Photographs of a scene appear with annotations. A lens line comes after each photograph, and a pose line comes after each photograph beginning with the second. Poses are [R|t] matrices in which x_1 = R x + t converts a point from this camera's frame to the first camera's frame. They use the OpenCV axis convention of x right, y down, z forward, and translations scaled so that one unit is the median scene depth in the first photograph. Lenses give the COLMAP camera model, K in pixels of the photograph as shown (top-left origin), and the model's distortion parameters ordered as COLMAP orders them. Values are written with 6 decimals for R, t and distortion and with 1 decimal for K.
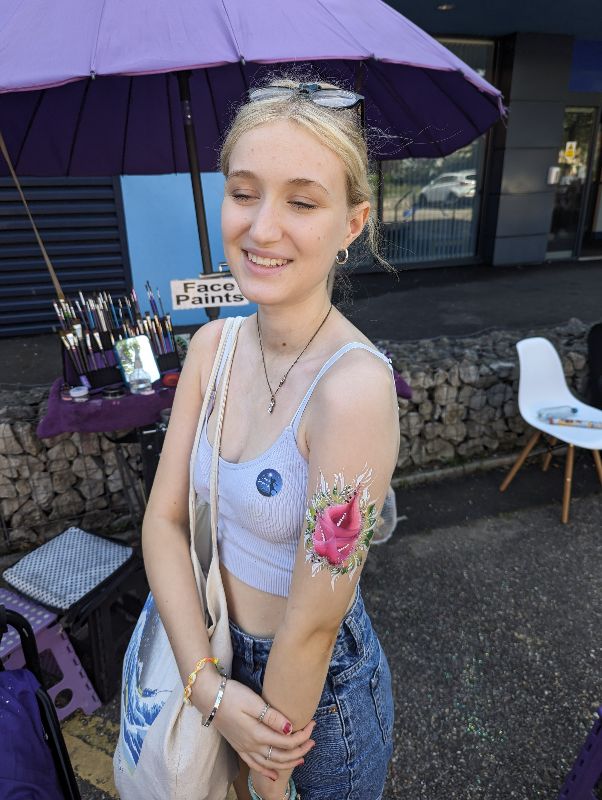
lens RADIAL K [[577.1, 0, 298.8], [0, 577.1, 389.0], [0, 0, 1]] dist [0.051475, -0.052441]
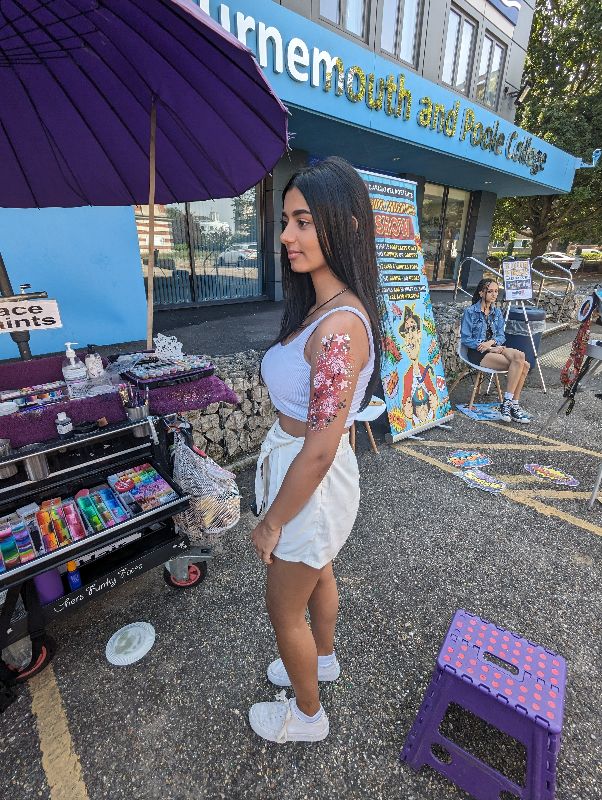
lens RADIAL K [[380.2, 0, 304.6], [0, 380.2, 394.9], [0, 0, 1]] dist [-0.005462, -0.001785]
pose [[0.919292, -0.115902, 0.376123, 0.030104], [0.110093, 0.993233, 0.036982, -0.008603], [-0.377864, 0.007412, 0.925832, 0.205539]]
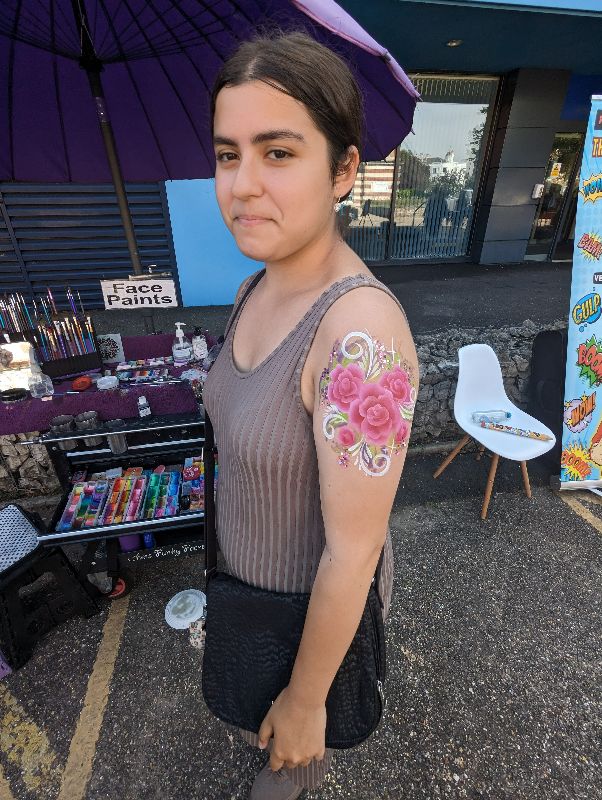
lens RADIAL K [[380.2, 0, 309.3], [0, 380.2, 388.3], [0, 0, 1]] dist [-0.005462, -0.001785]
pose [[0.991993, 0.067339, -0.106844, 0.188301], [-0.053219, 0.990097, 0.129904, -0.085412], [0.114534, -0.123177, 0.985753, 0.286178]]
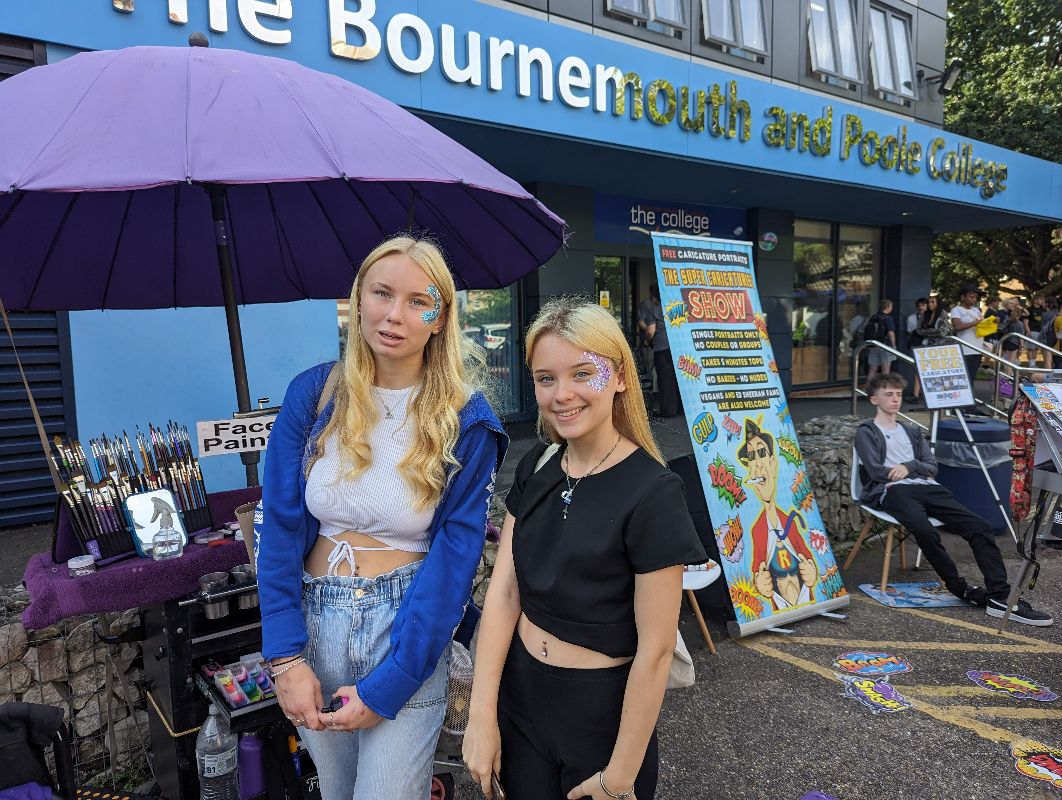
lens RADIAL K [[764.9, 0, 528.9], [0, 764.9, 395.1], [0, 0, 1]] dist [0.044240, -0.018218]
pose [[0.949307, -0.030914, 0.312827, -0.095135], [0.114021, 0.961244, -0.251017, 0.079460], [-0.292943, 0.273961, 0.916040, -0.100173]]
